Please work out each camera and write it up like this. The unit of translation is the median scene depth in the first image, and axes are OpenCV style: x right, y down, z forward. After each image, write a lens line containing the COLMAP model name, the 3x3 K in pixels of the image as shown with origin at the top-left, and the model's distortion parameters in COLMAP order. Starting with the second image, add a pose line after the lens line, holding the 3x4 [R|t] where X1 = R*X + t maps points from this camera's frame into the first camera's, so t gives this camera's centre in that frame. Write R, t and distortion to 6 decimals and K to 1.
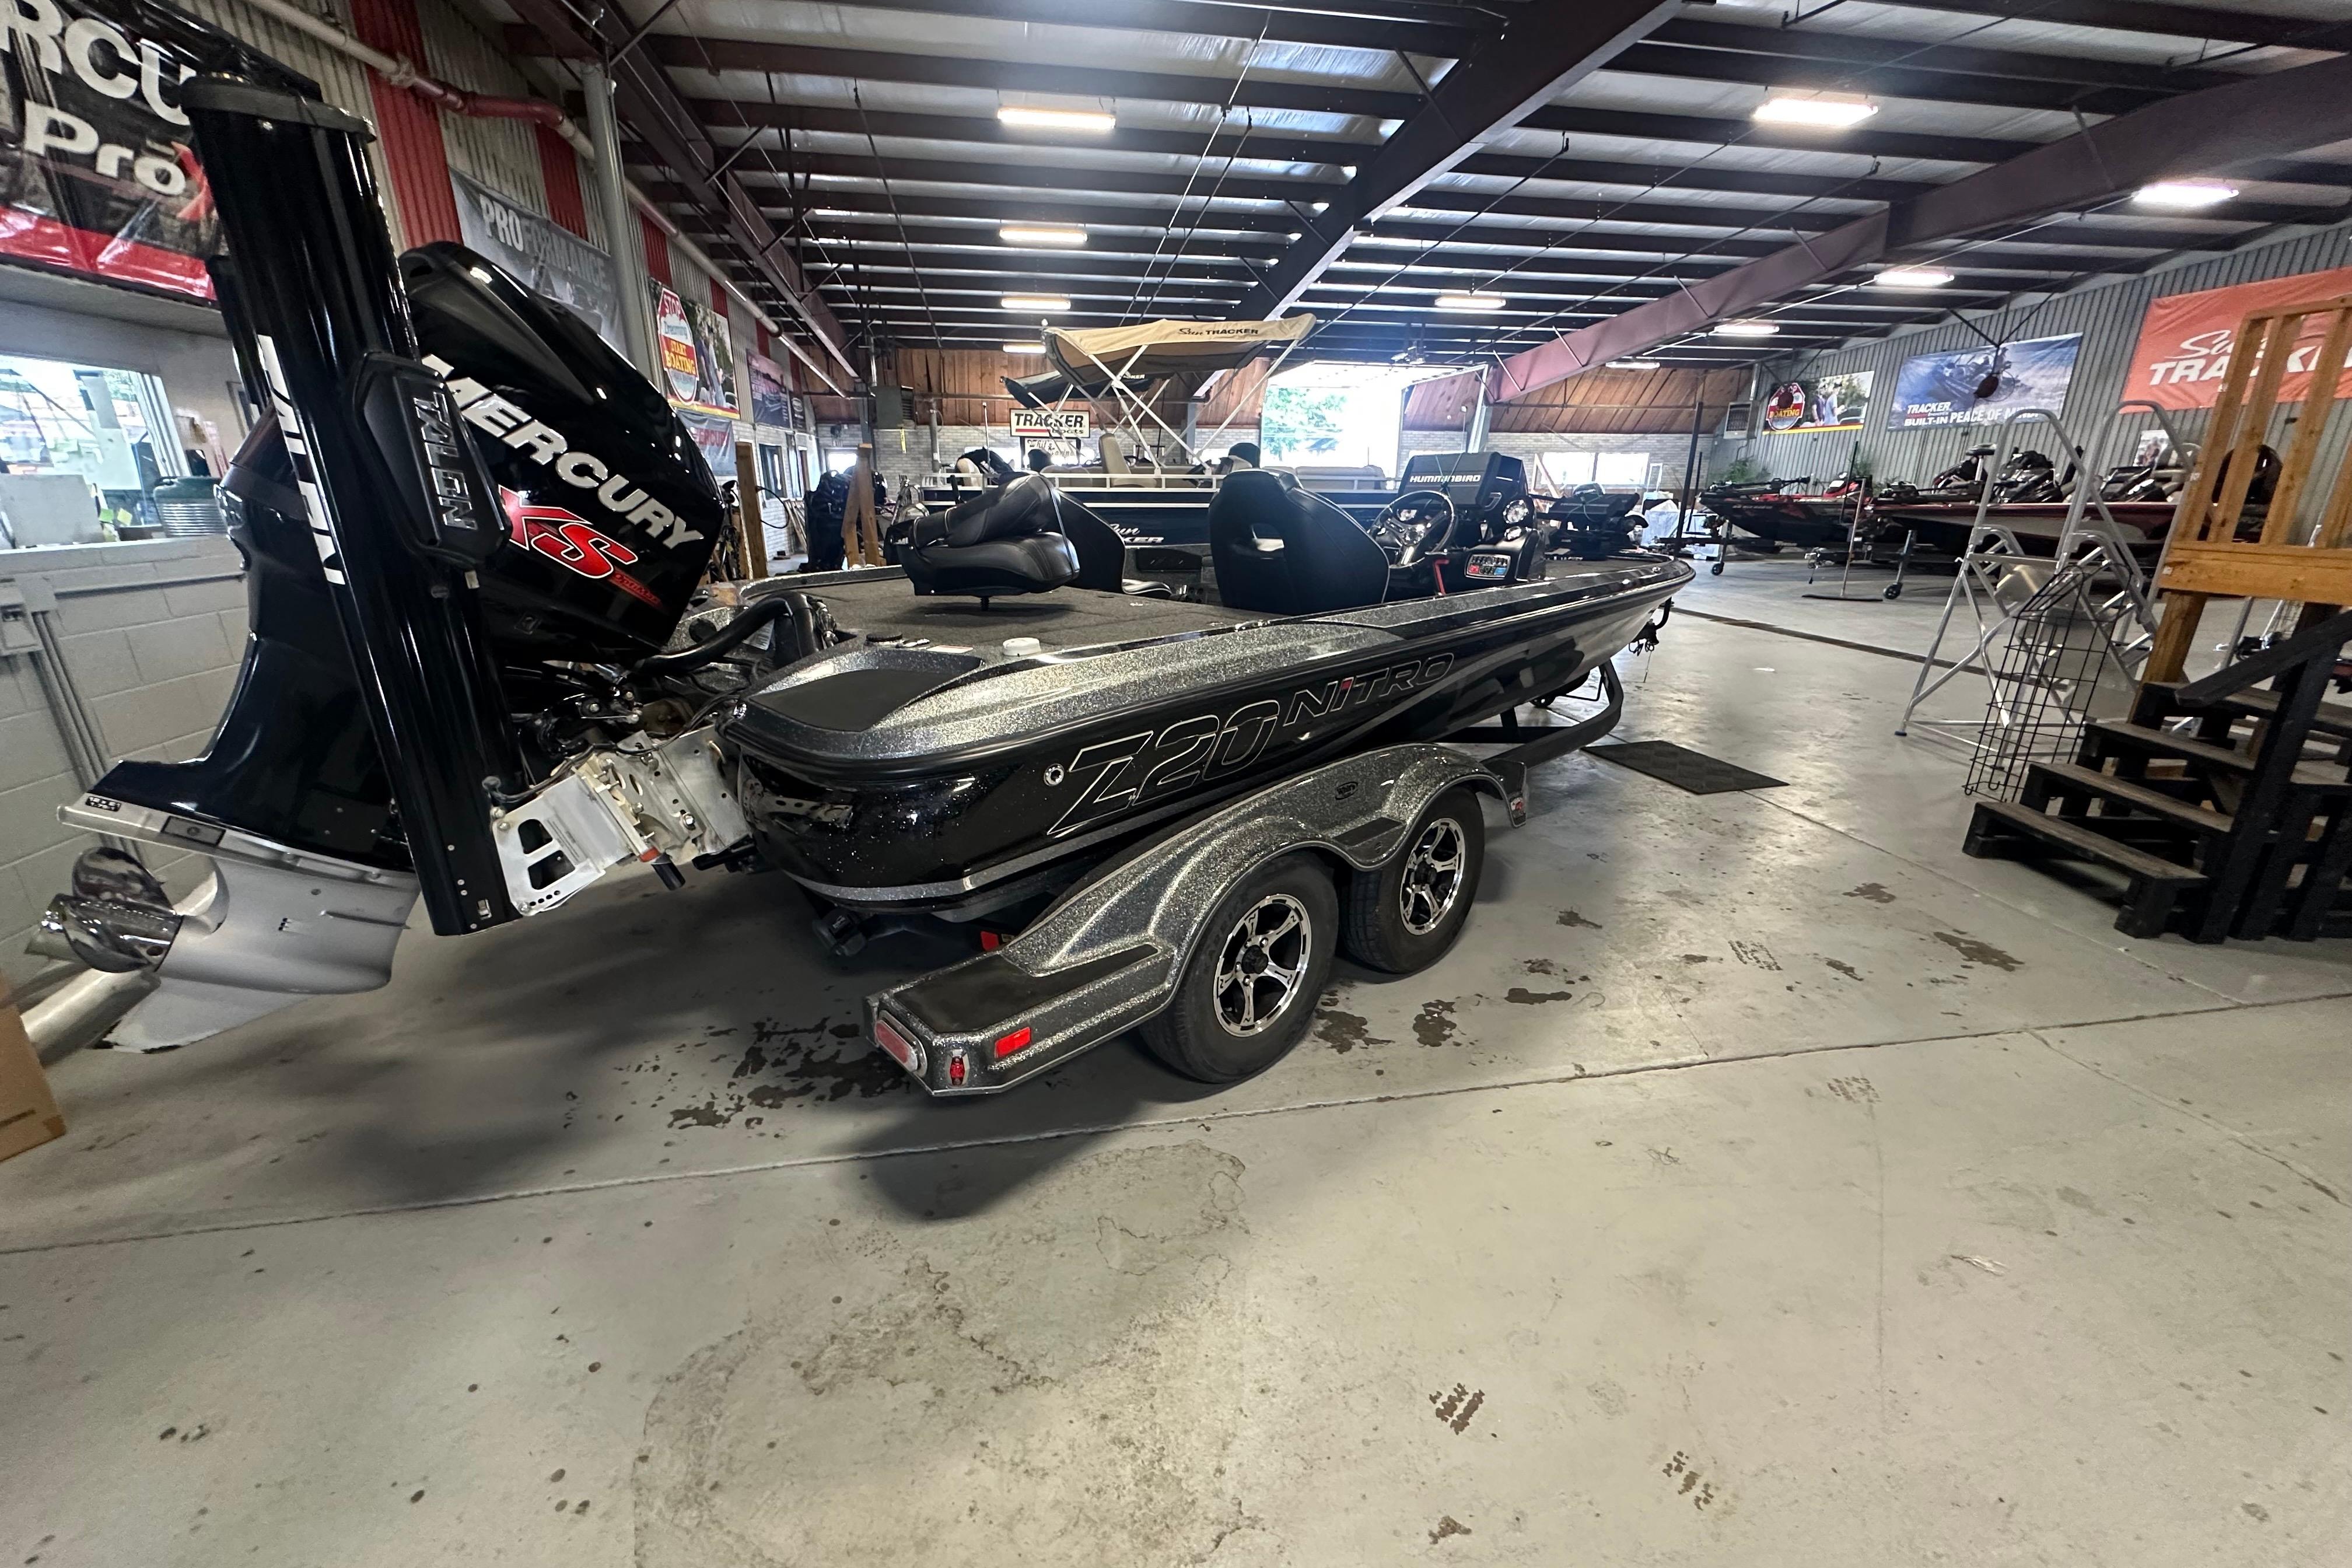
lens RADIAL K [[935.9, 0, 1176.7], [0, 935.9, 785.1], [0, 0, 1]] dist [-0.002974, 0.000286]
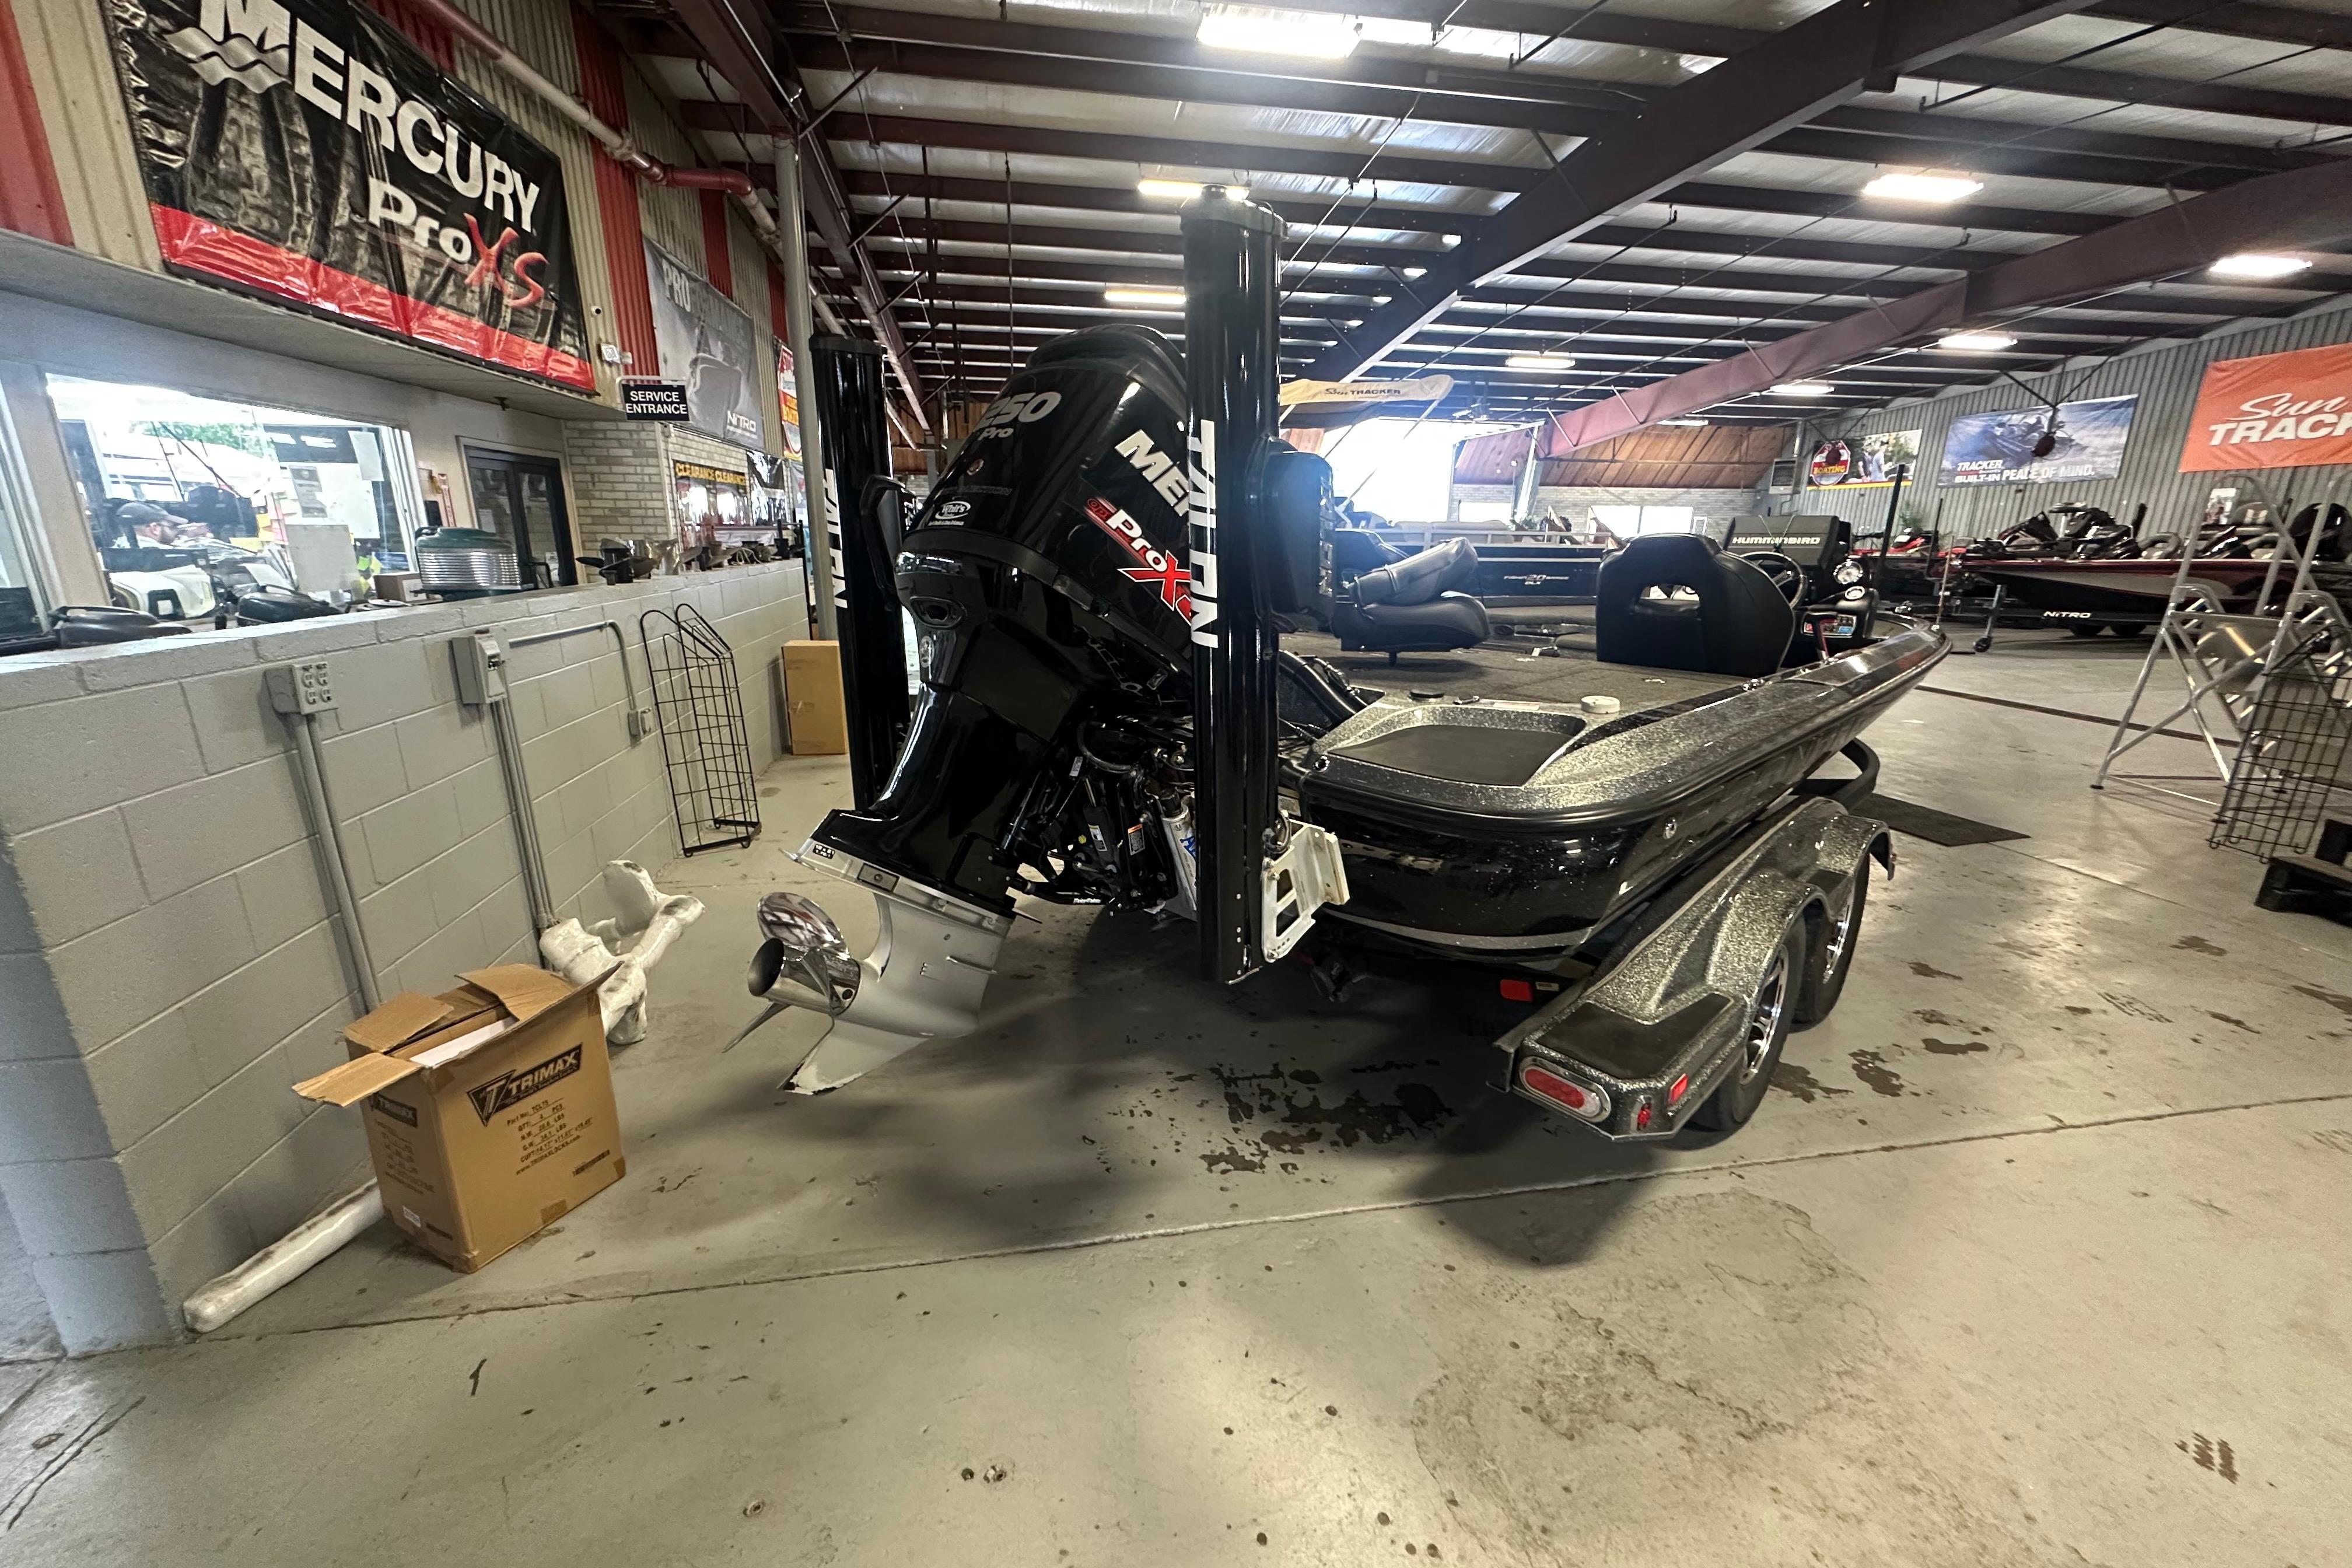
lens RADIAL K [[937.6, 0, 1176.8], [0, 937.6, 783.1], [0, 0, 1]] dist [-0.003892, 0.001057]
pose [[0.999976, 0.006503, -0.002255, -0.101328], [-0.006608, 0.998721, -0.050130, -0.000773], [0.001926, 0.050144, 0.998740, -0.006438]]
